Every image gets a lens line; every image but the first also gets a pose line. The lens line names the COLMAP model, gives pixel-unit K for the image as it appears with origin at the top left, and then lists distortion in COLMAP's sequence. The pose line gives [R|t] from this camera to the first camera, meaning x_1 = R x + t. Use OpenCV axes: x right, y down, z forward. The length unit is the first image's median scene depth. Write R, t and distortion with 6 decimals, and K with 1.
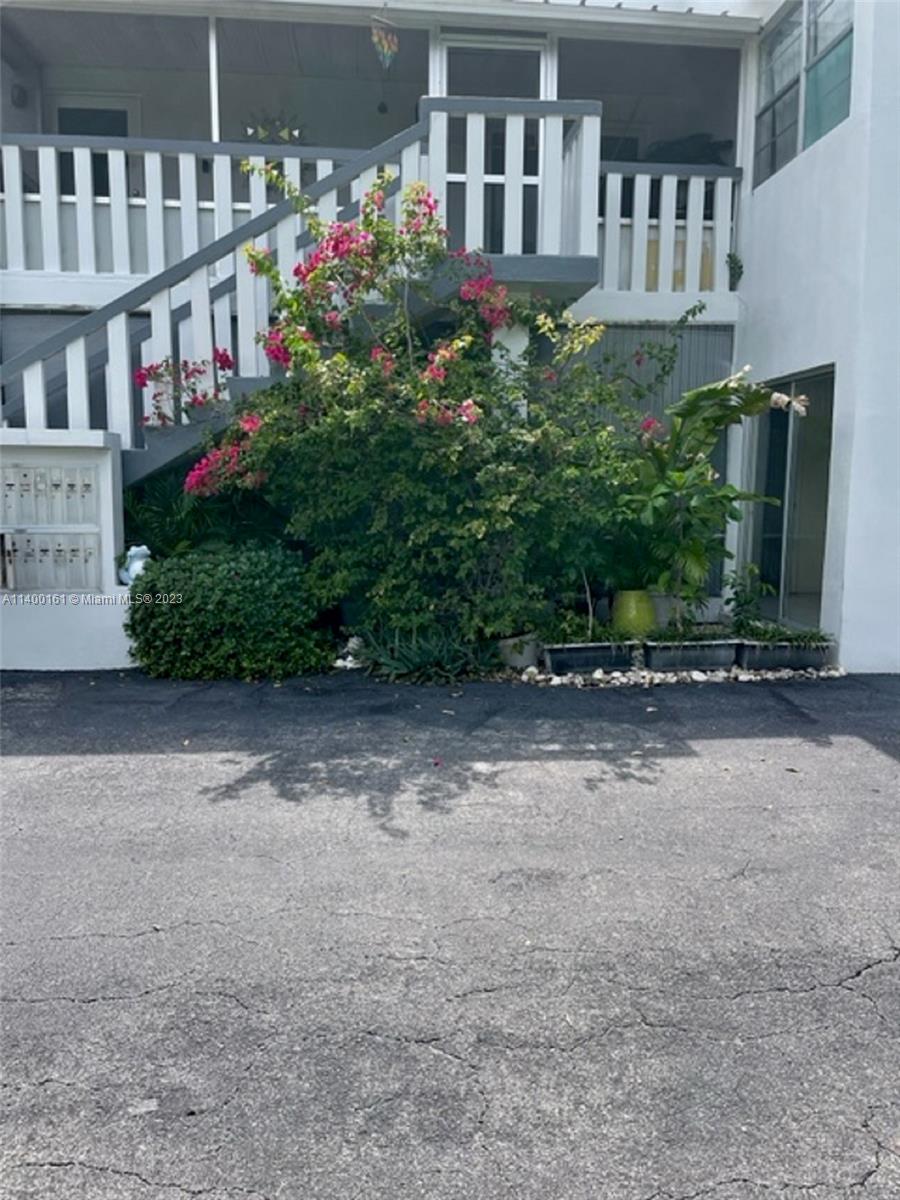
lens RADIAL K [[919.6, 0, 450.0], [0, 919.6, 592.5], [0, 0, 1]] dist [0.046350, -0.044649]
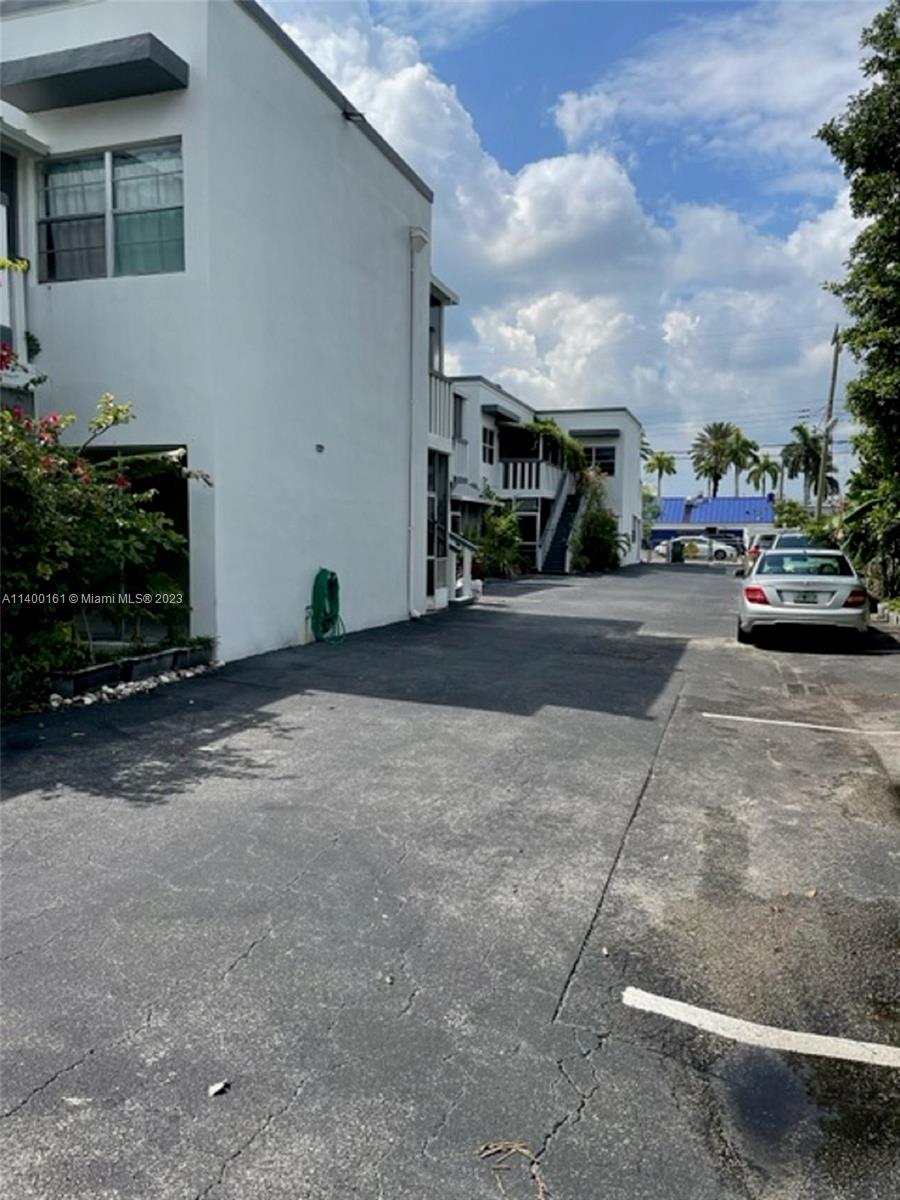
lens RADIAL K [[919.6, 0, 450.4], [0, 919.6, 604.9], [0, 0, 1]] dist [0.046350, -0.044649]
pose [[0.402143, -0.077382, 0.912301, -1.006009], [0.107014, 0.993565, 0.037102, -0.024433], [-0.909302, 0.082709, 0.407836, 0.141183]]
